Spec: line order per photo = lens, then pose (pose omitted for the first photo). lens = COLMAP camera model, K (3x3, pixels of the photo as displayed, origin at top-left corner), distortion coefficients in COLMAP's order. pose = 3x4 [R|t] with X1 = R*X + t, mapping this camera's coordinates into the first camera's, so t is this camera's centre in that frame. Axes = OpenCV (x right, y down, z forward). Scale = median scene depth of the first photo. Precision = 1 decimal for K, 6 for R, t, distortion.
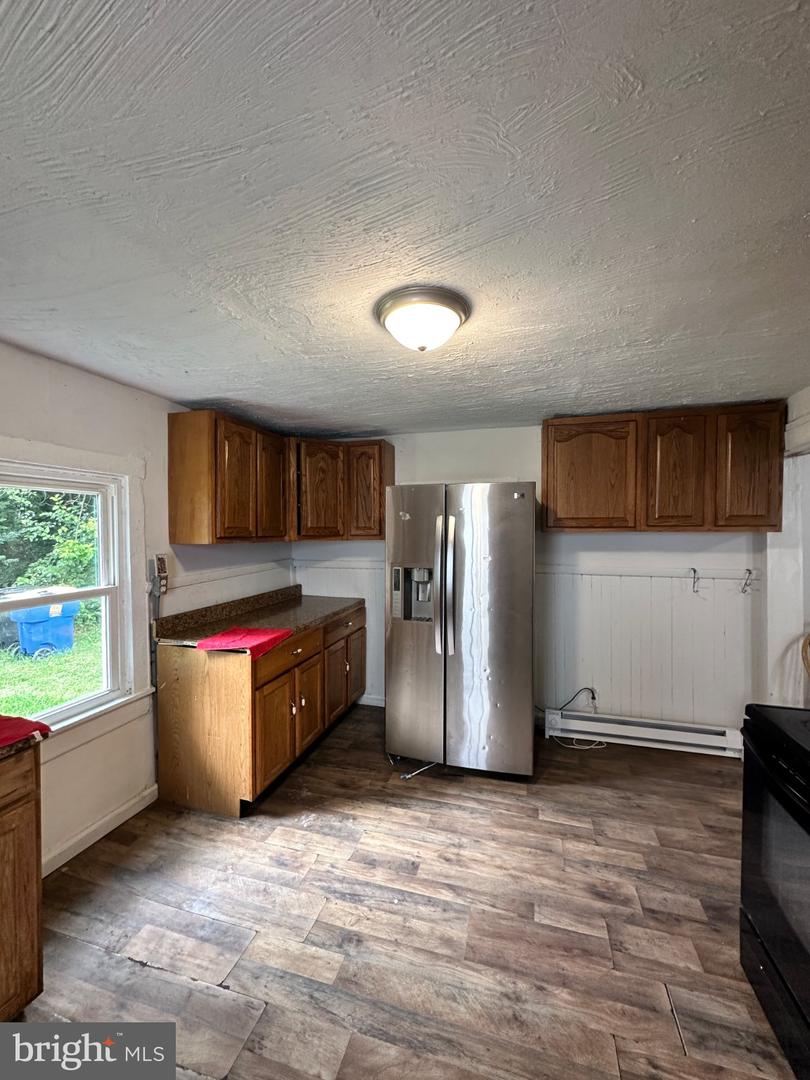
lens RADIAL K [[434.8, 0, 405.7], [0, 434.8, 538.6], [0, 0, 1]] dist [-0.005910, 0.000950]
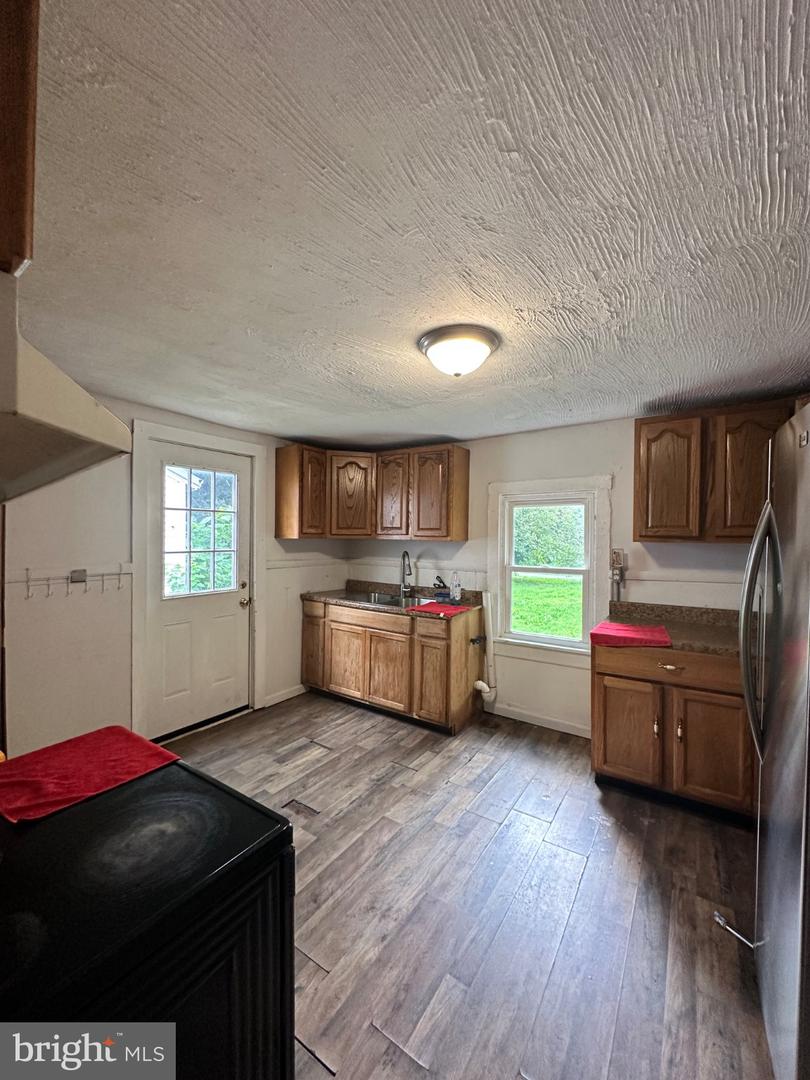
lens RADIAL K [[434.8, 0, 403.4], [0, 434.8, 534.5], [0, 0, 1]] dist [-0.005910, 0.000950]
pose [[-0.314635, 0.006368, -0.949192, 1.154440], [-0.017270, 0.999774, 0.012432, -0.014335], [0.949056, 0.020304, -0.314453, 1.177141]]
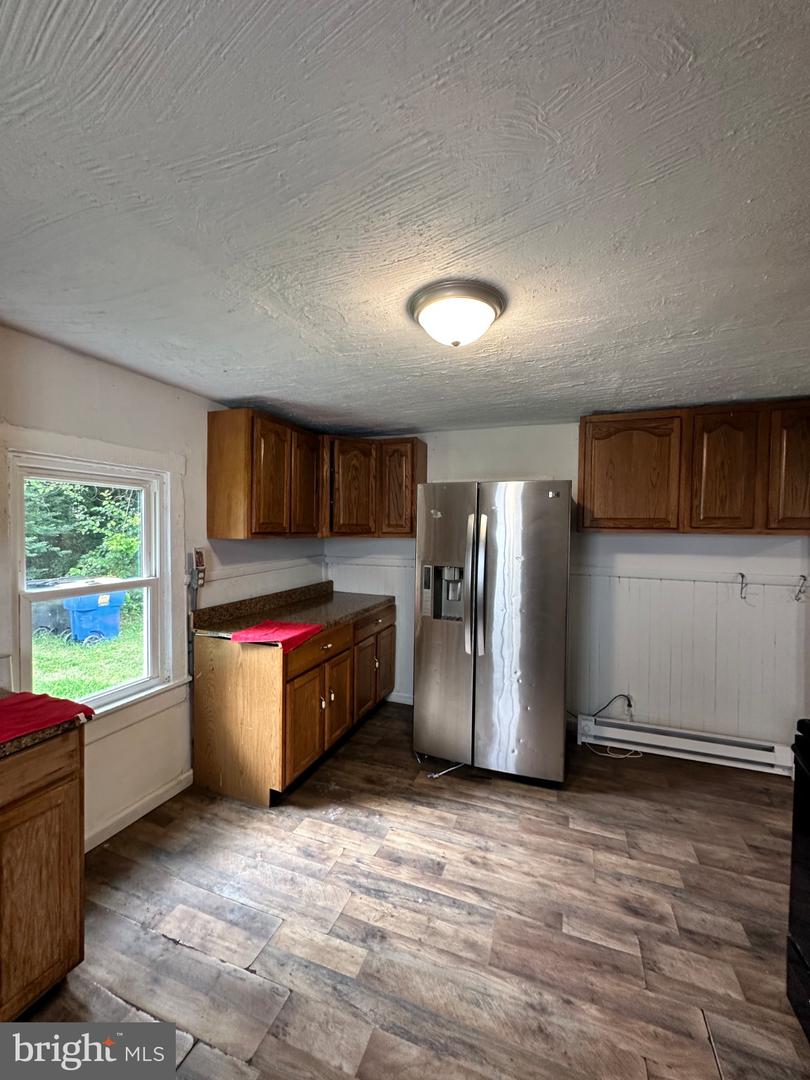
lens RADIAL K [[434.8, 0, 405.0], [0, 434.8, 538.1], [0, 0, 1]] dist [-0.005910, 0.000950]
pose [[0.997089, 0.016180, -0.074516, 0.003012], [-0.016028, 0.999868, 0.002648, 0.002681], [0.074549, -0.001446, 0.997216, 0.006184]]
